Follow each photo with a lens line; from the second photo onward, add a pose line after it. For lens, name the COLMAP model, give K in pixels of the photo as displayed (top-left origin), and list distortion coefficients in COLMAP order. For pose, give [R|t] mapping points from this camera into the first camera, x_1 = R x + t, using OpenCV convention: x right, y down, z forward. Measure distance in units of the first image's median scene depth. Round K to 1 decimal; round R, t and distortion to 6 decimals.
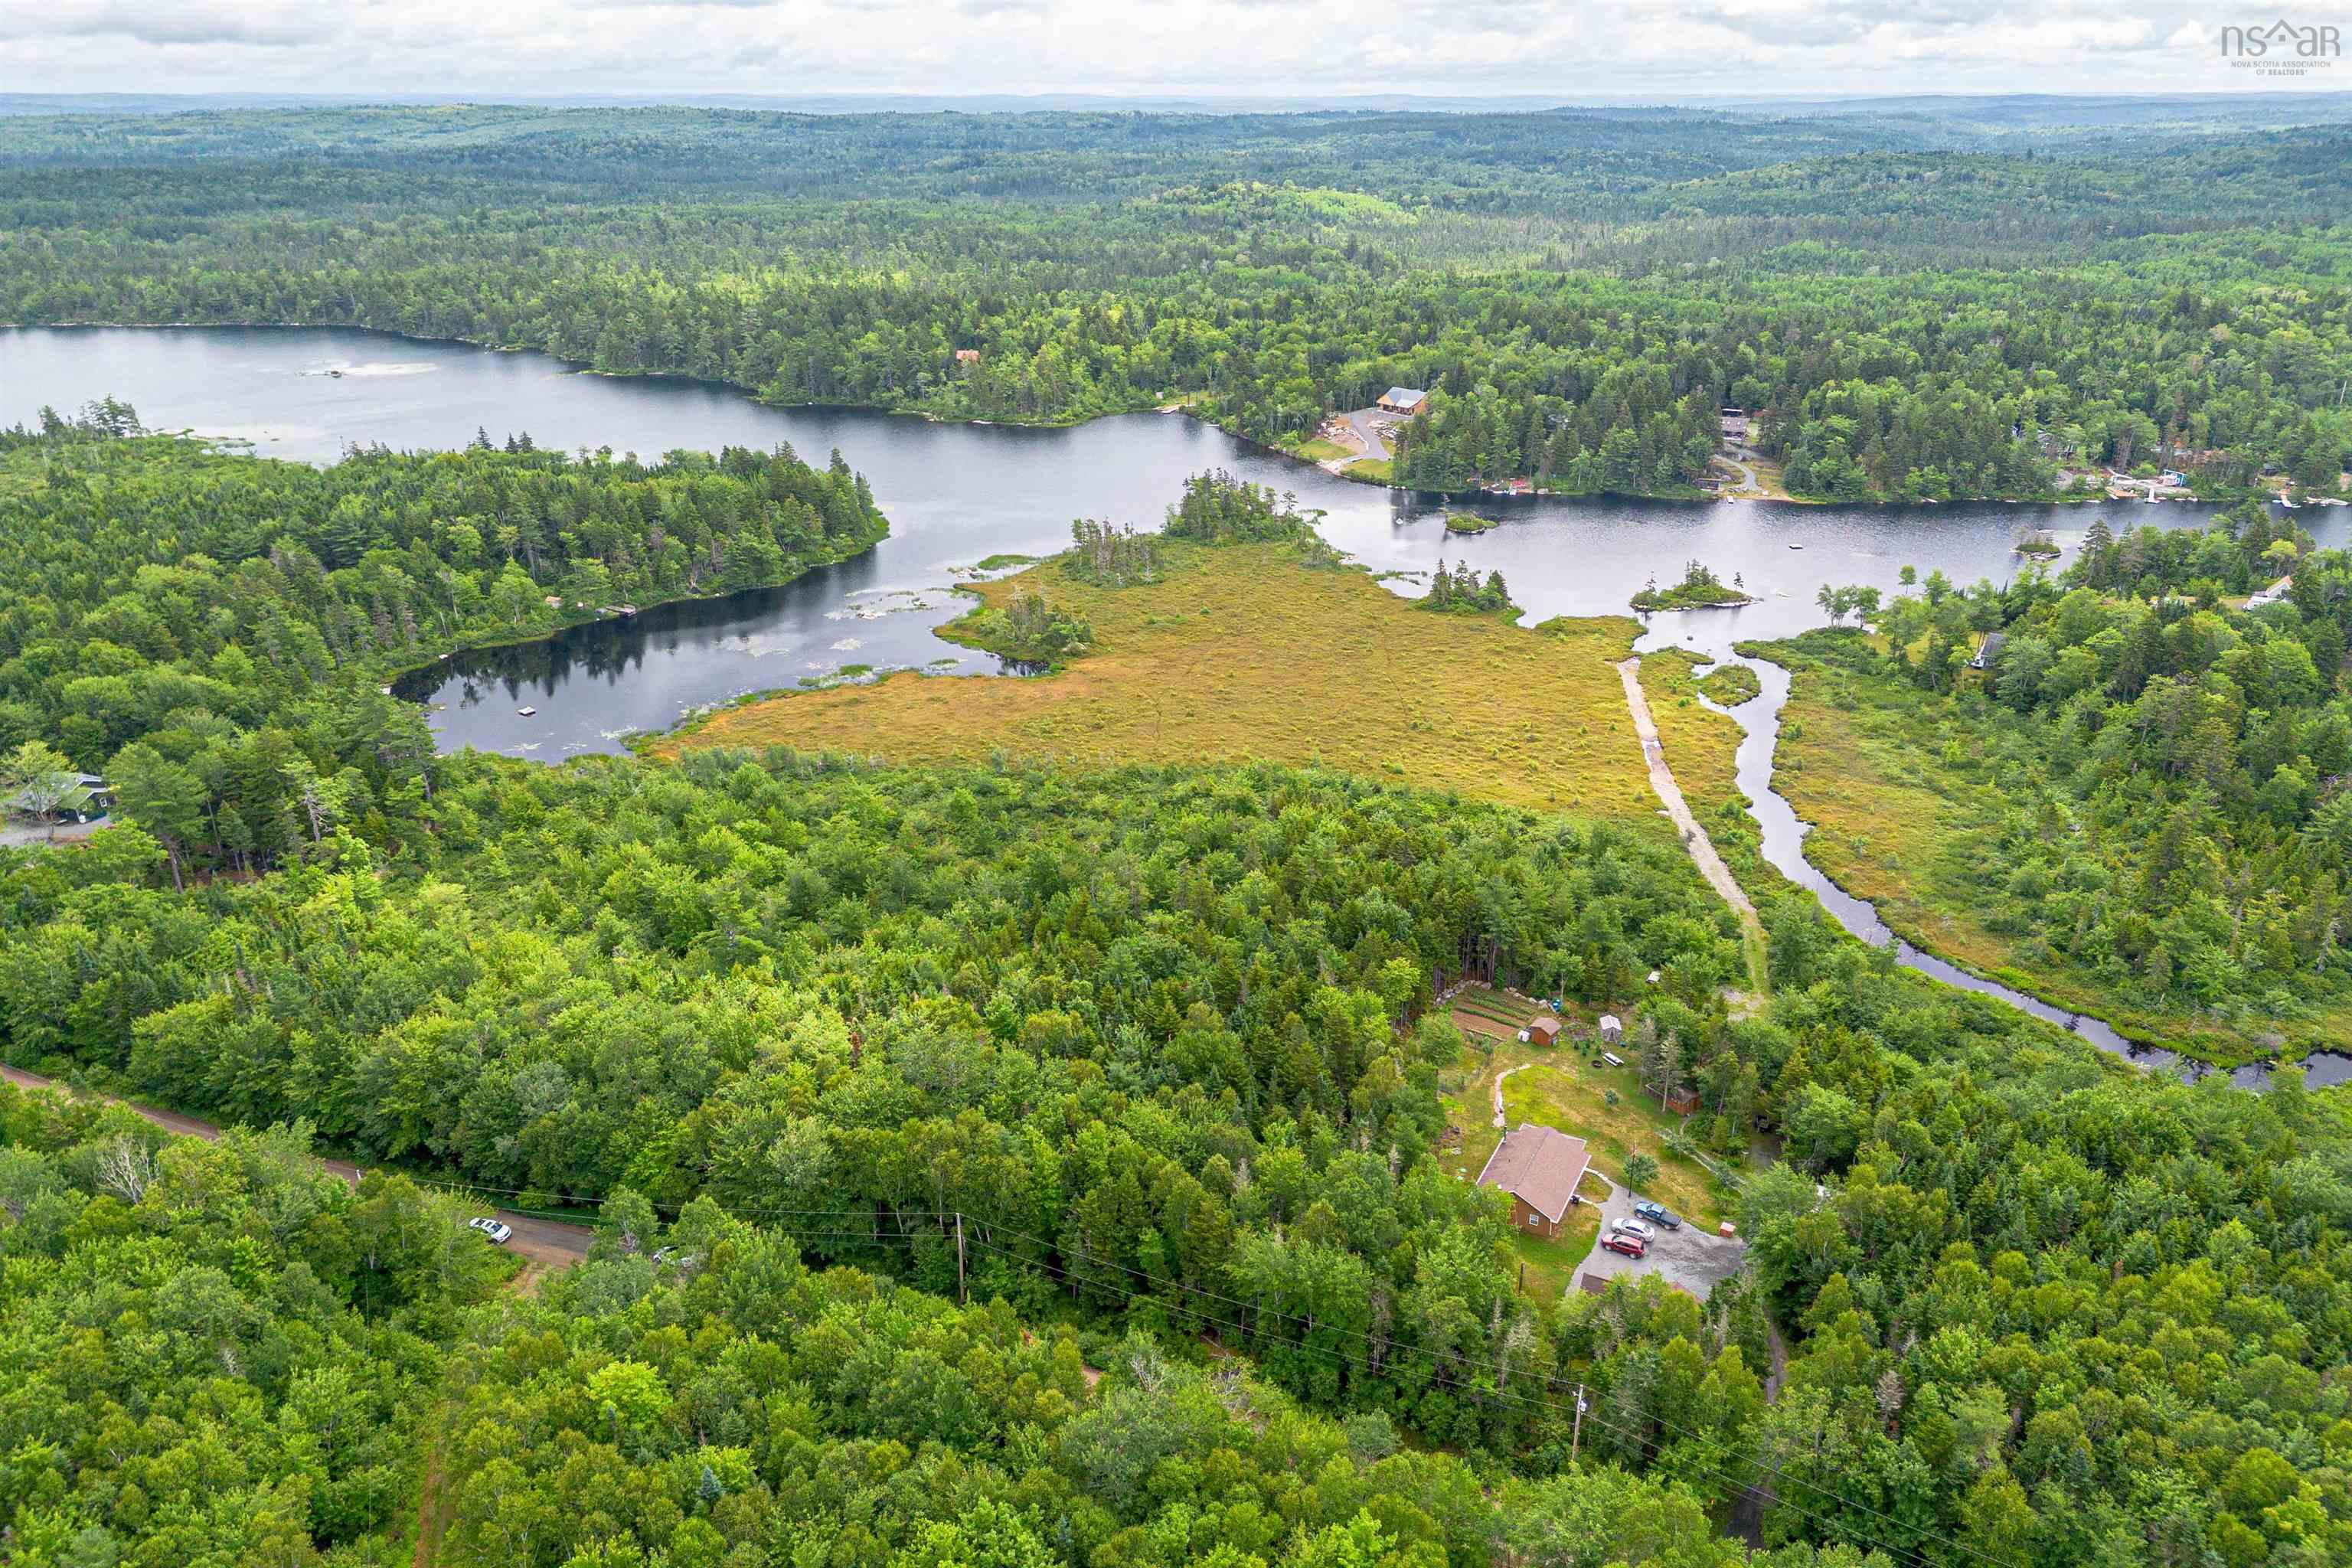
lens RADIAL K [[1648.5, 0, 1184.1], [0, 1648.5, 783.6], [0, 0, 1]] dist [0.071525, -0.067238]
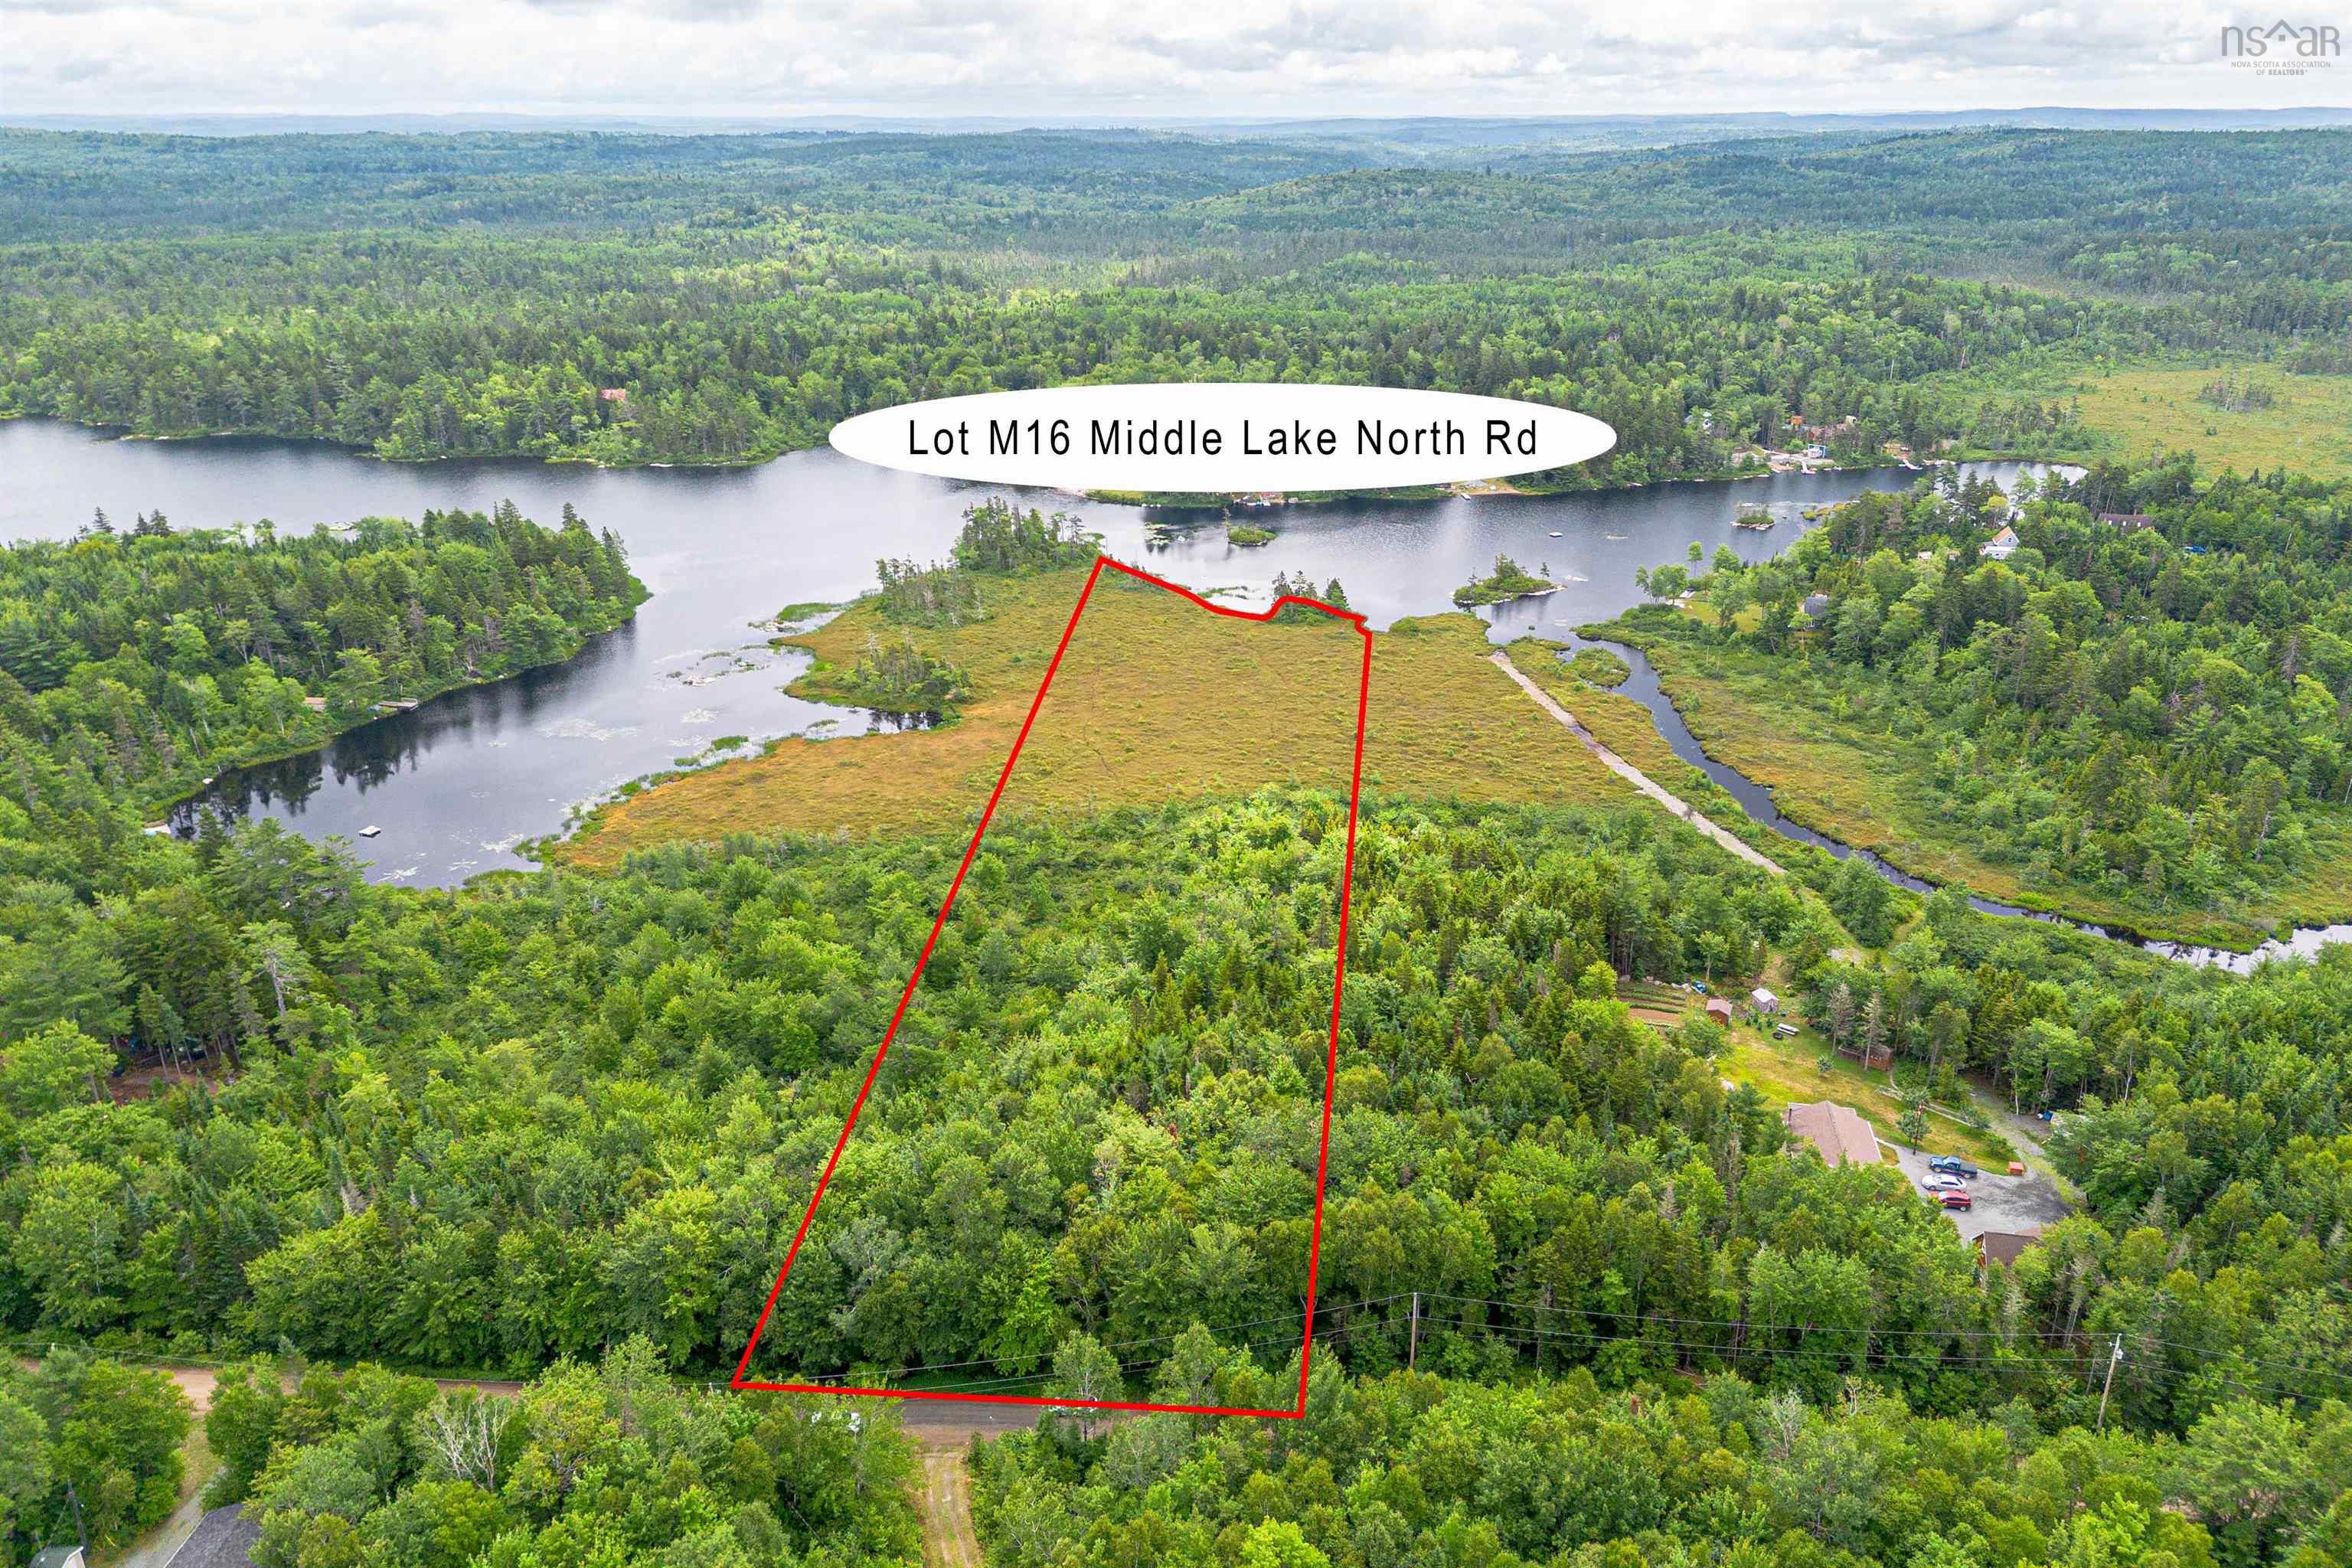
lens RADIAL K [[1648.5, 0, 1184.3], [0, 1648.5, 811.2], [0, 0, 1]] dist [0.071525, -0.067238]
pose [[0.953818, -0.119801, 0.275461, -0.155692], [0.118960, 0.992701, 0.019823, -0.014393], [-0.275825, 0.013862, 0.961108, 0.042273]]
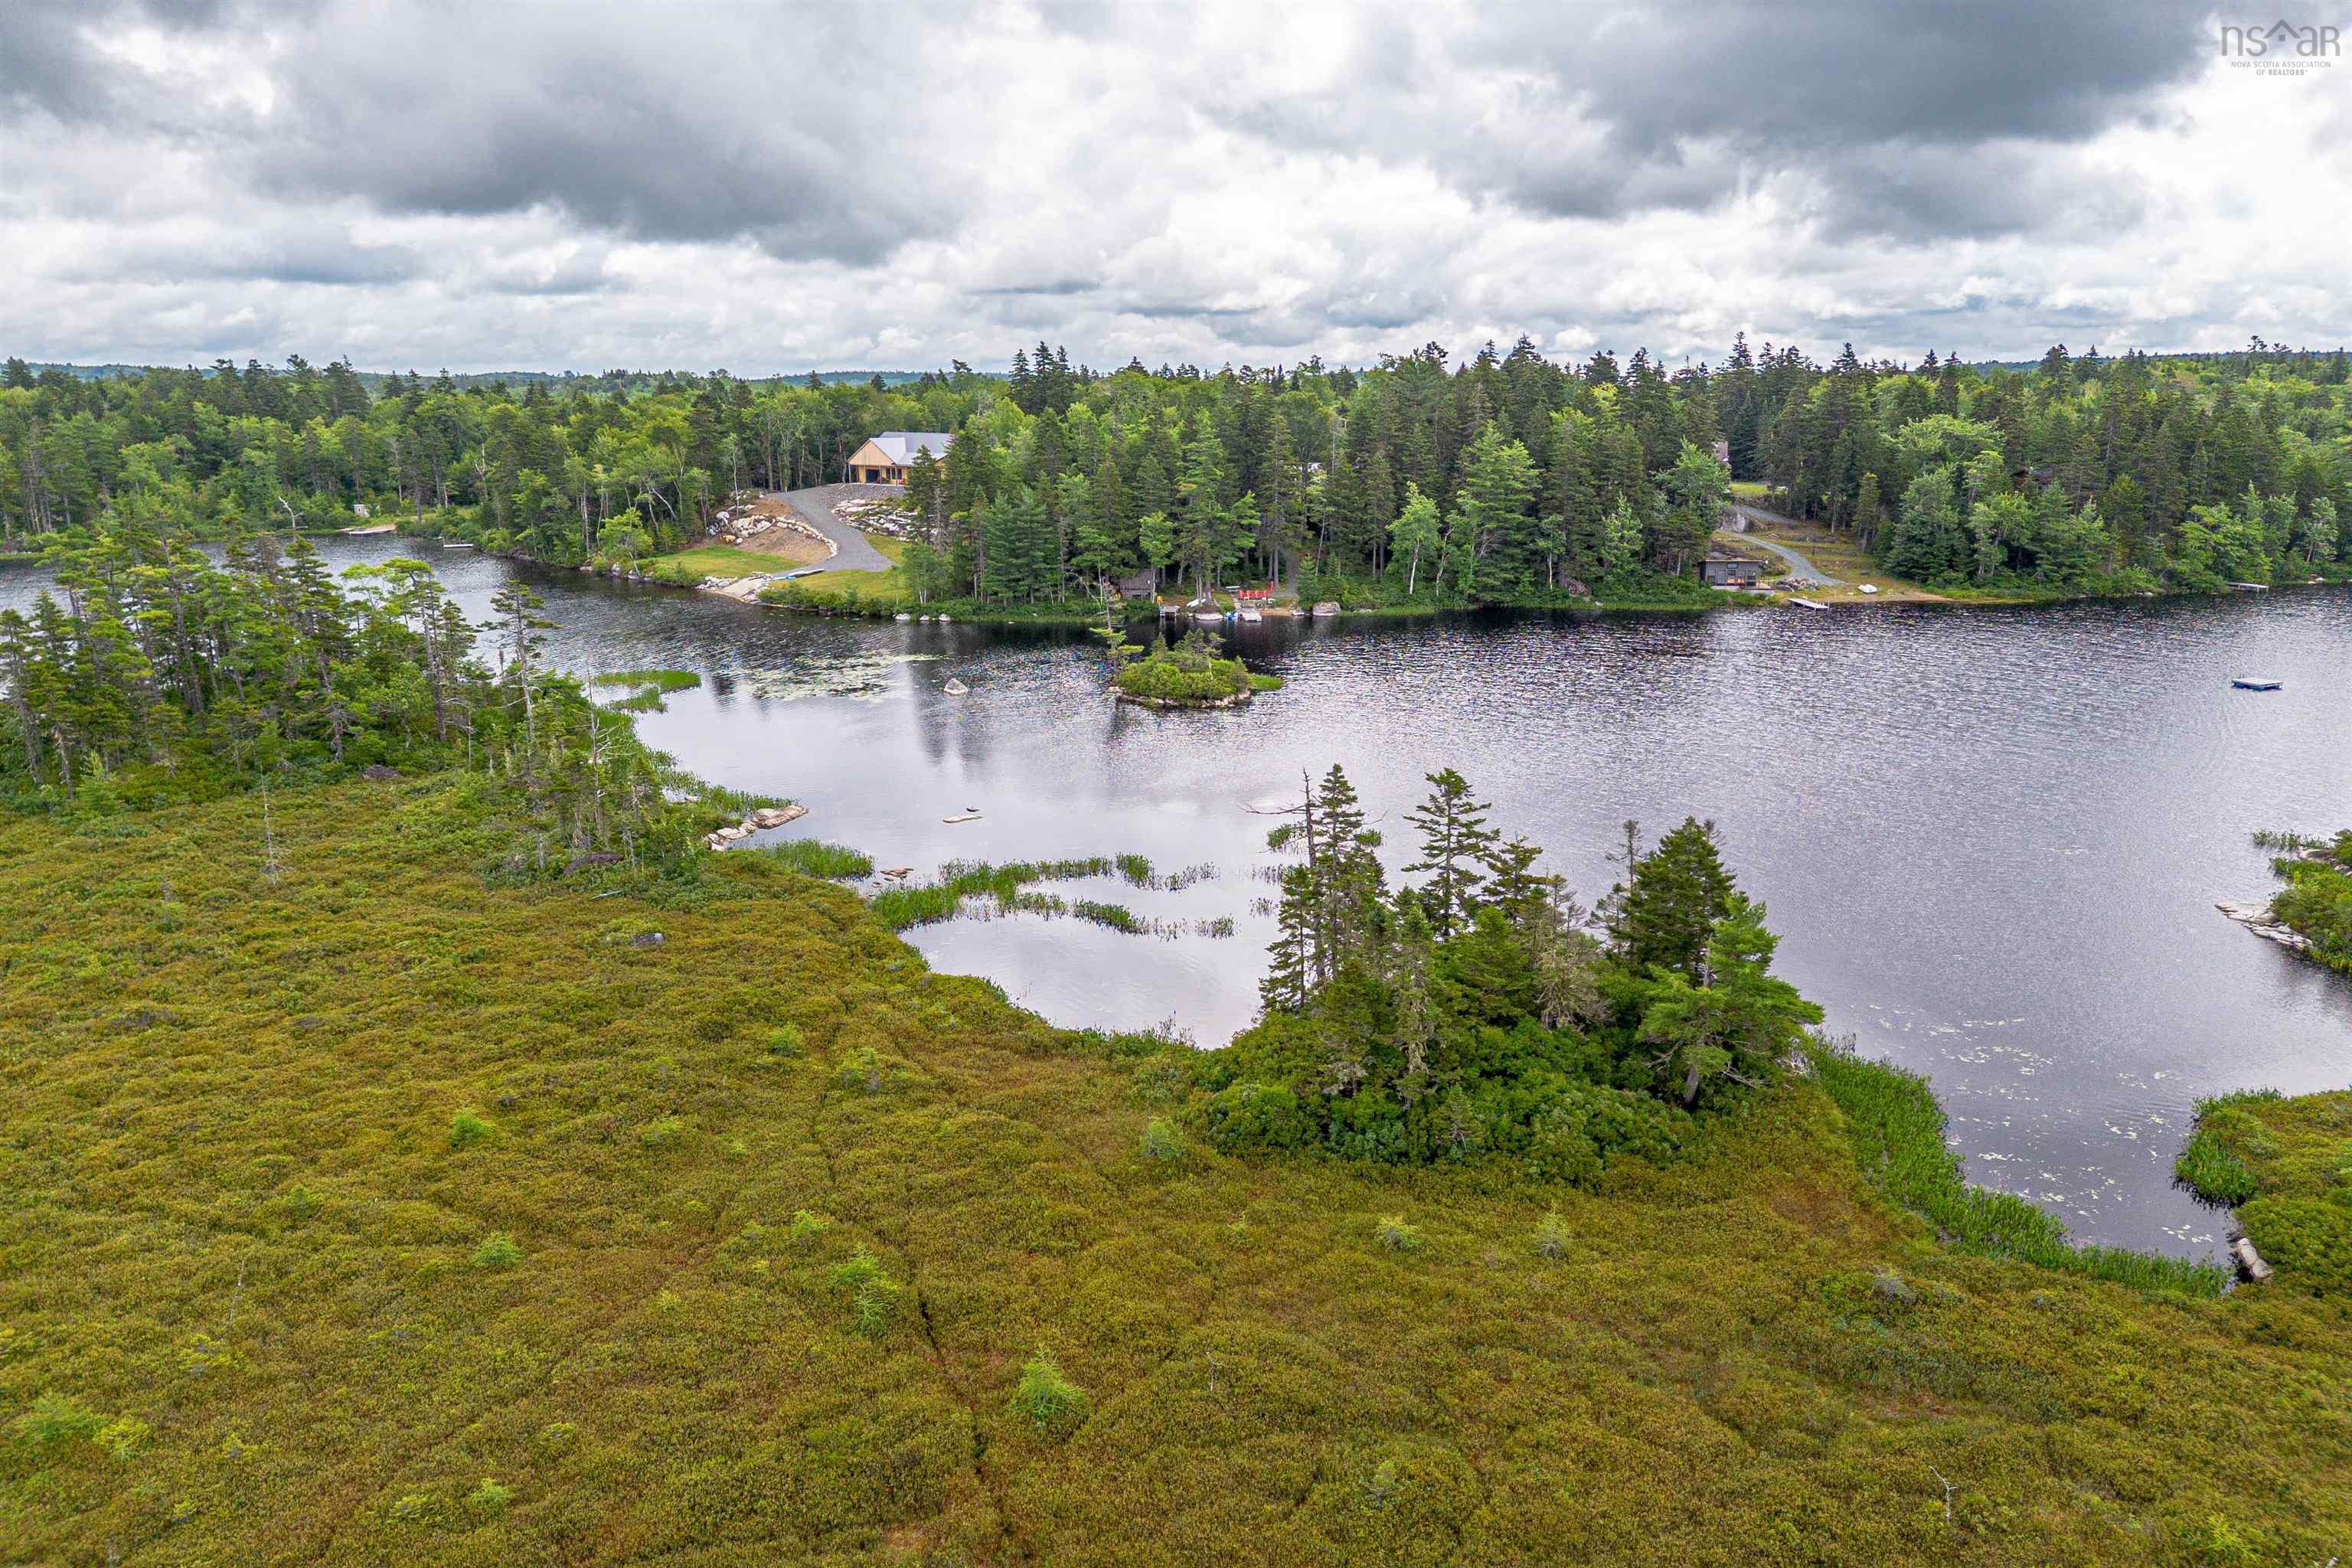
lens RADIAL K [[1648.5, 0, 1221.8], [0, 1648.5, 802.8], [0, 0, 1]] dist [0.071525, -0.067238]
pose [[0.948656, -0.072063, 0.307991, 0.082259], [0.117116, 0.984523, -0.130376, -0.092563], [-0.293829, 0.159753, 0.942414, 0.690698]]
